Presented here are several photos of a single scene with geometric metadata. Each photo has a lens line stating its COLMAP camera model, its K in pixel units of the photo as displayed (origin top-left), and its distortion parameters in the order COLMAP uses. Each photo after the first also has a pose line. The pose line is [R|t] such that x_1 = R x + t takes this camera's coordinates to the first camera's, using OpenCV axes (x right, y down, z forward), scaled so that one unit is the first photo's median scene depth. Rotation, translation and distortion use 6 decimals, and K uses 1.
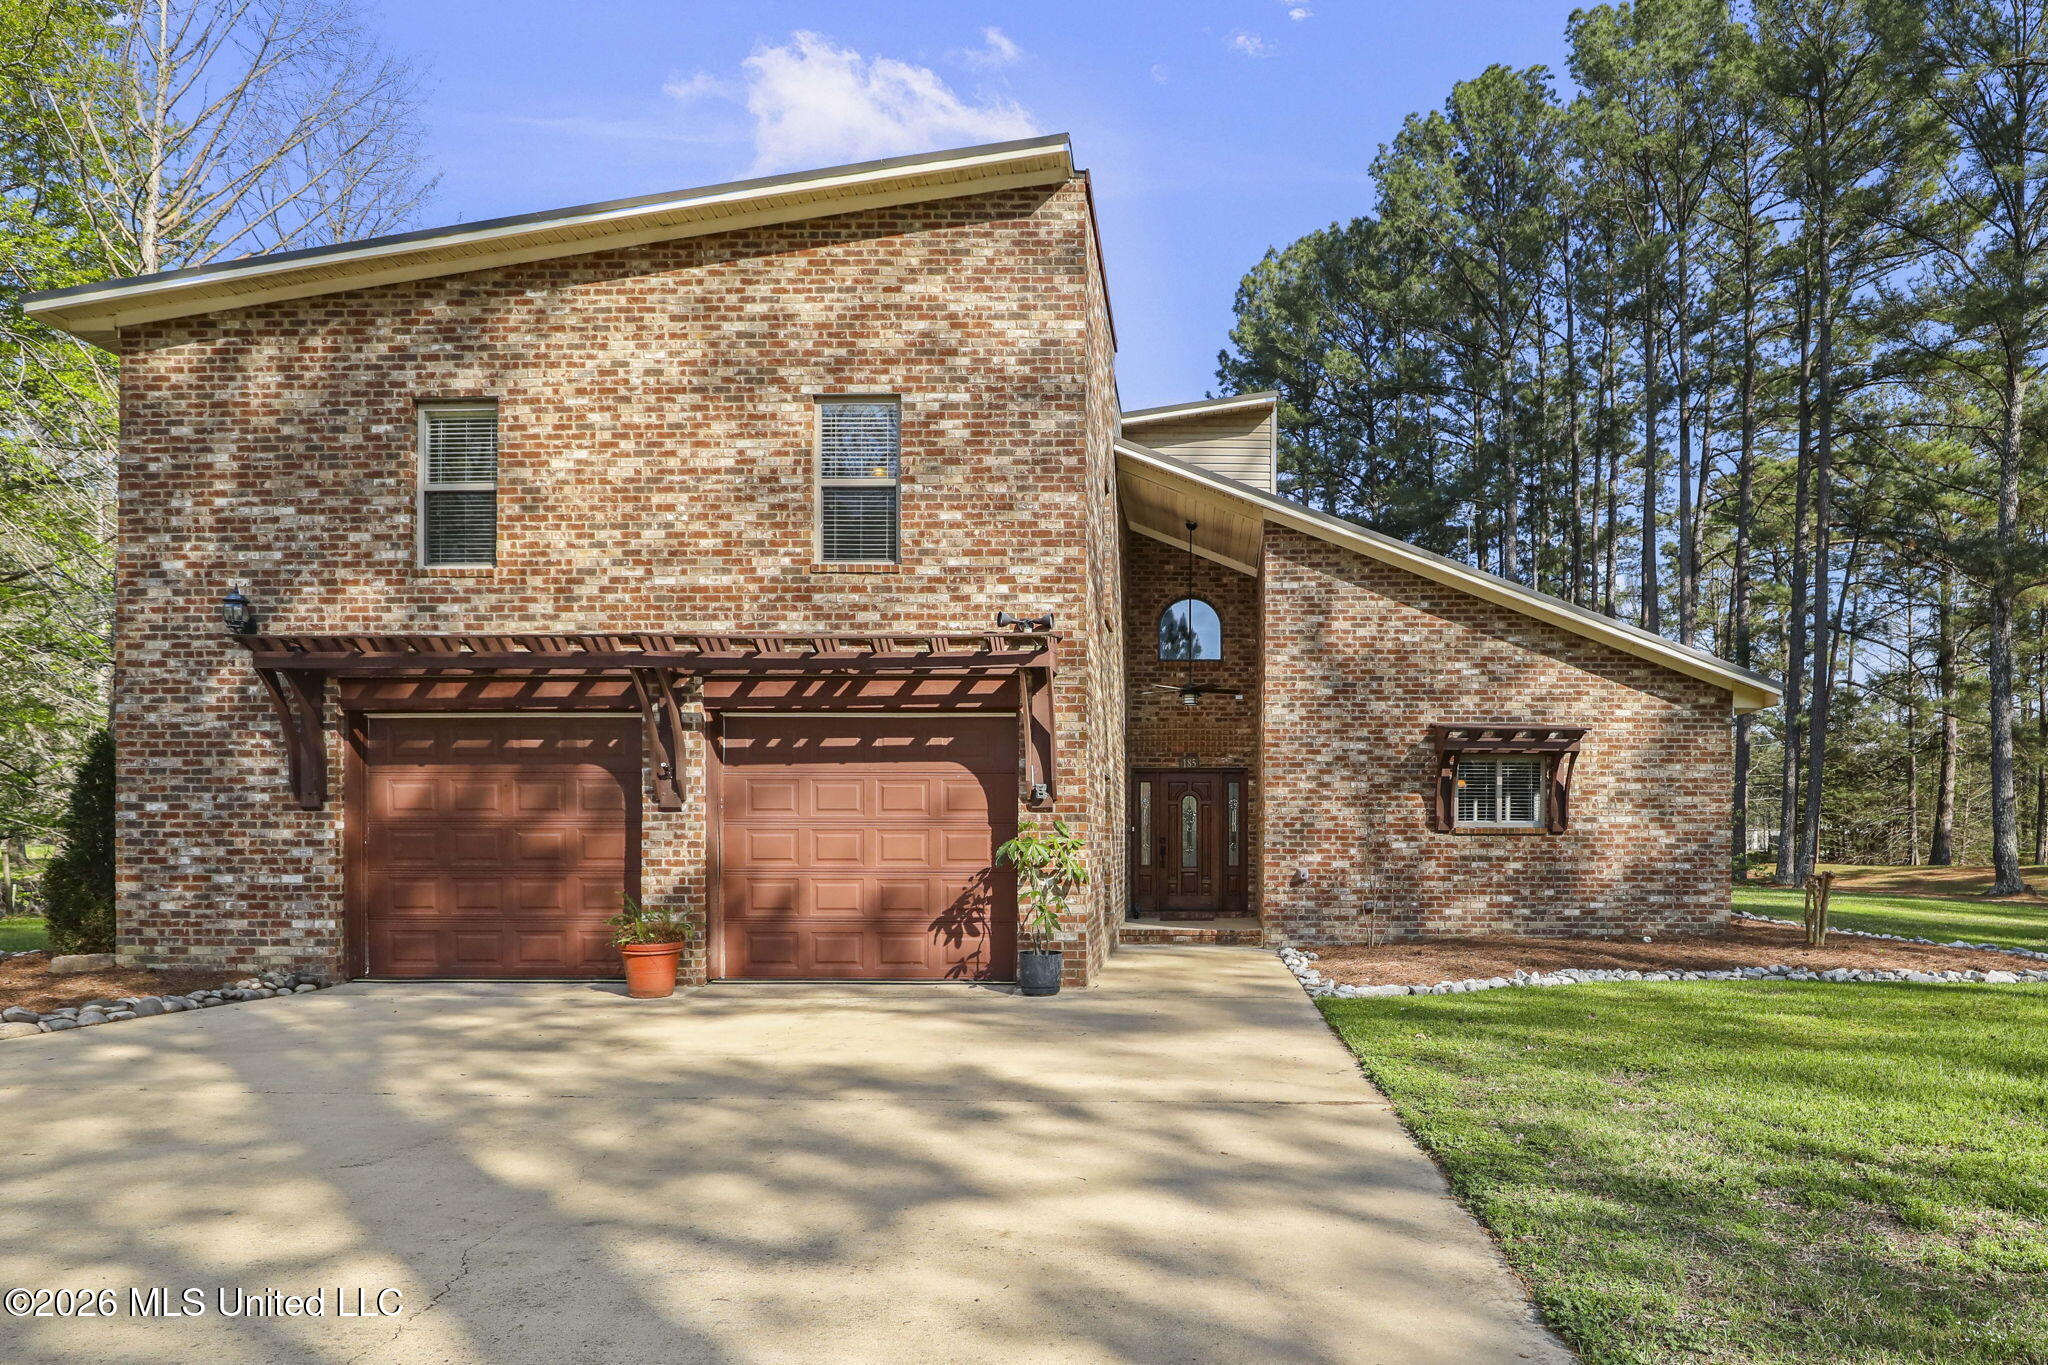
lens RADIAL K [[1227.2, 0, 1209.5], [0, 1227.2, 863.1], [0, 0, 1]] dist [-0.030570, 0.004156]
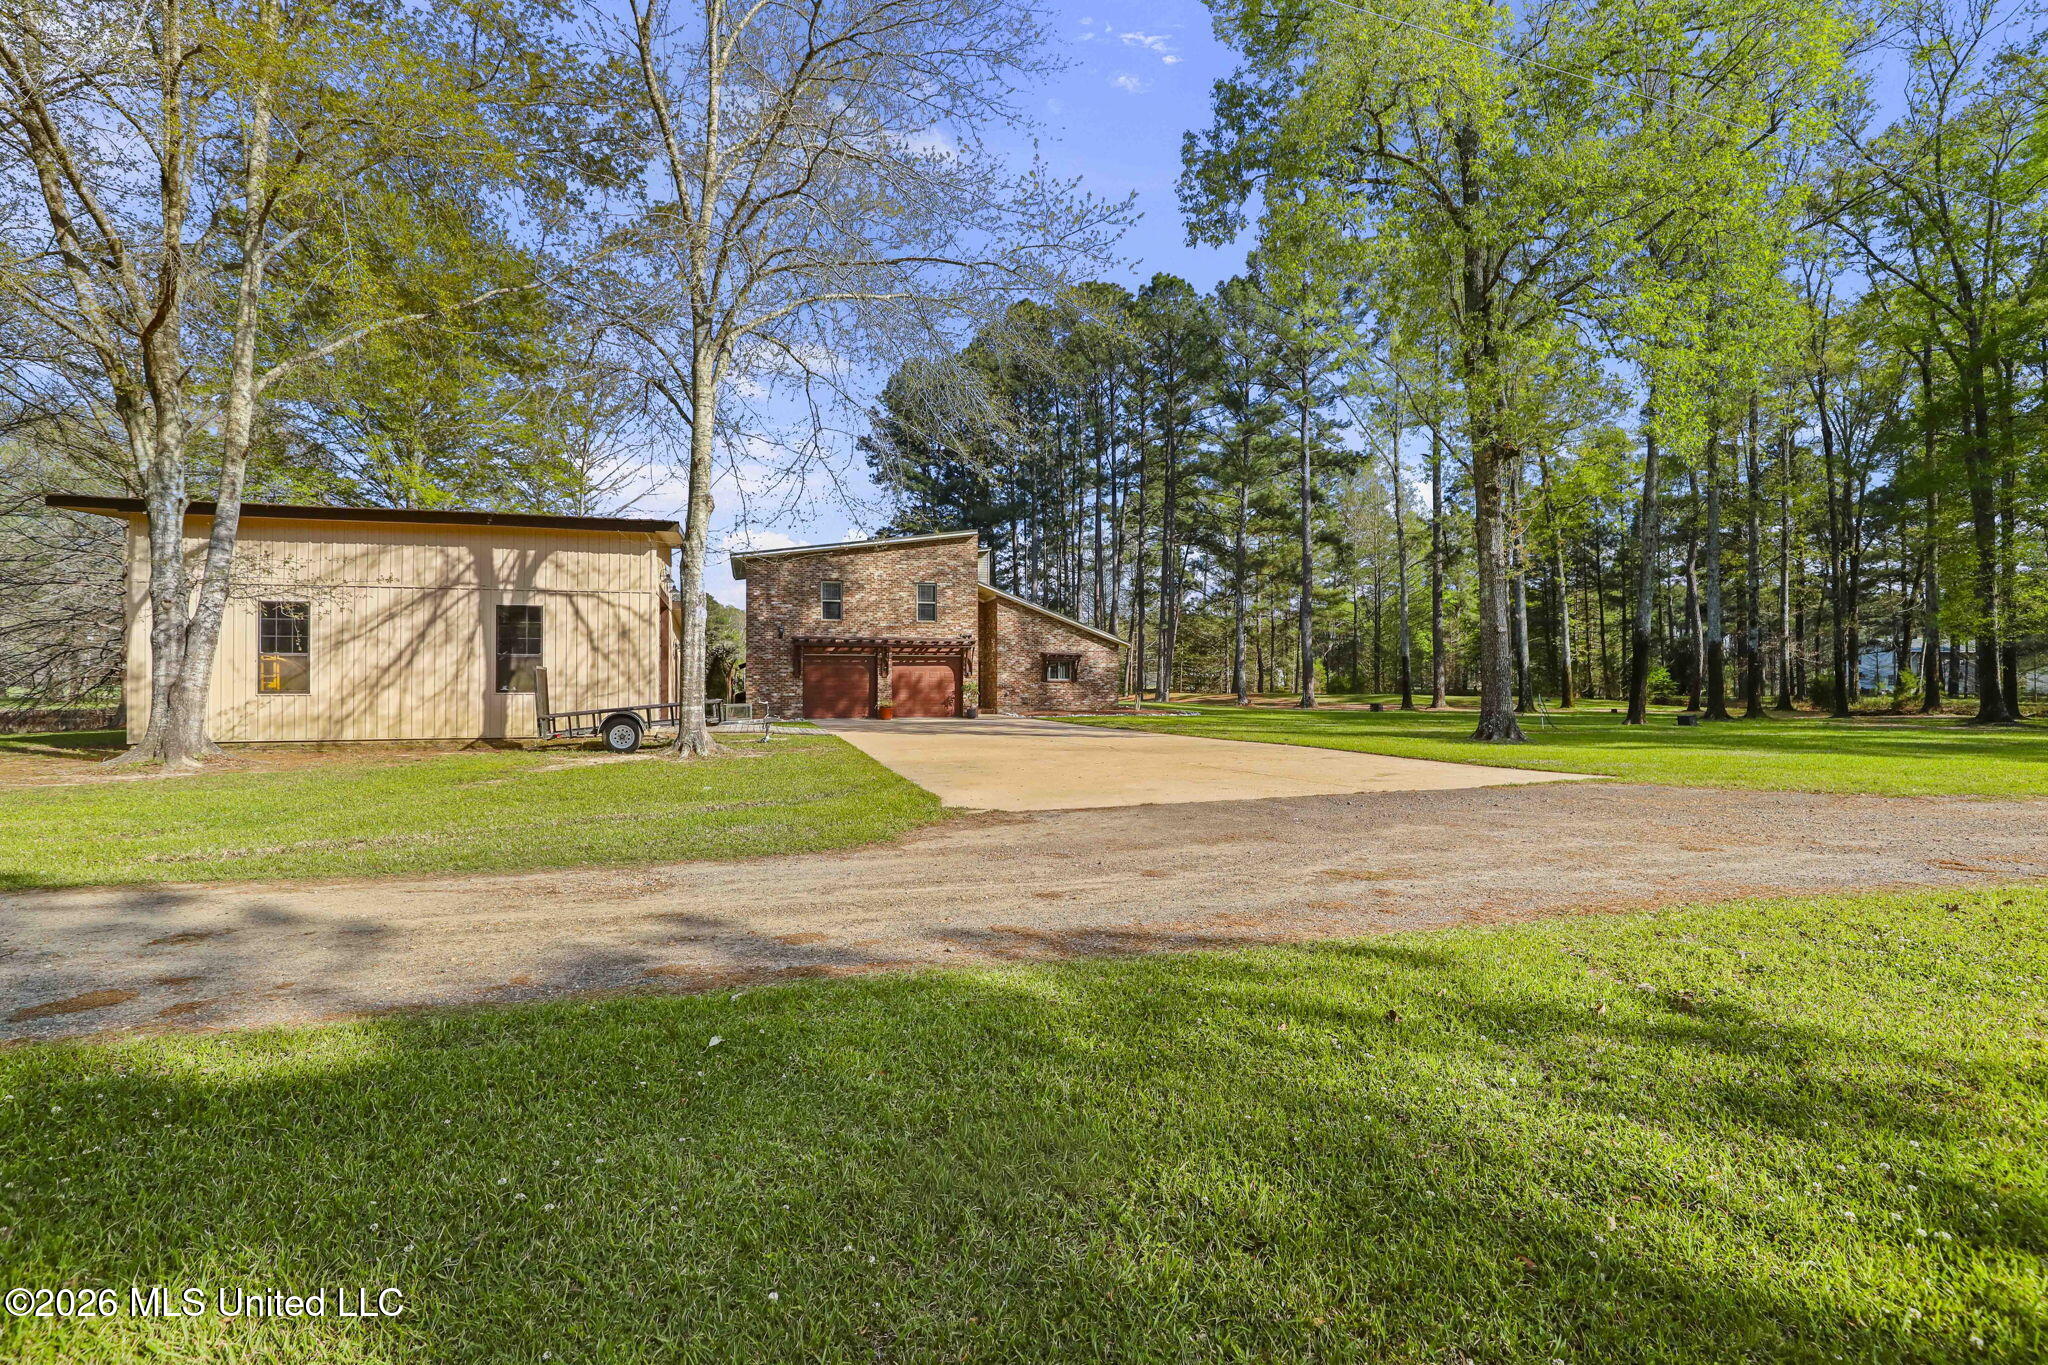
lens RADIAL K [[1009.1, 0, 1024.0], [0, 1009.1, 682.5], [0, 0, 1]] dist [-0.000787, -0.000139]
pose [[0.962926, 0.000590, 0.269764, -0.913638], [0.003960, 0.999859, -0.016322, 0.030832], [-0.269735, 0.016785, 0.962788, -2.515593]]
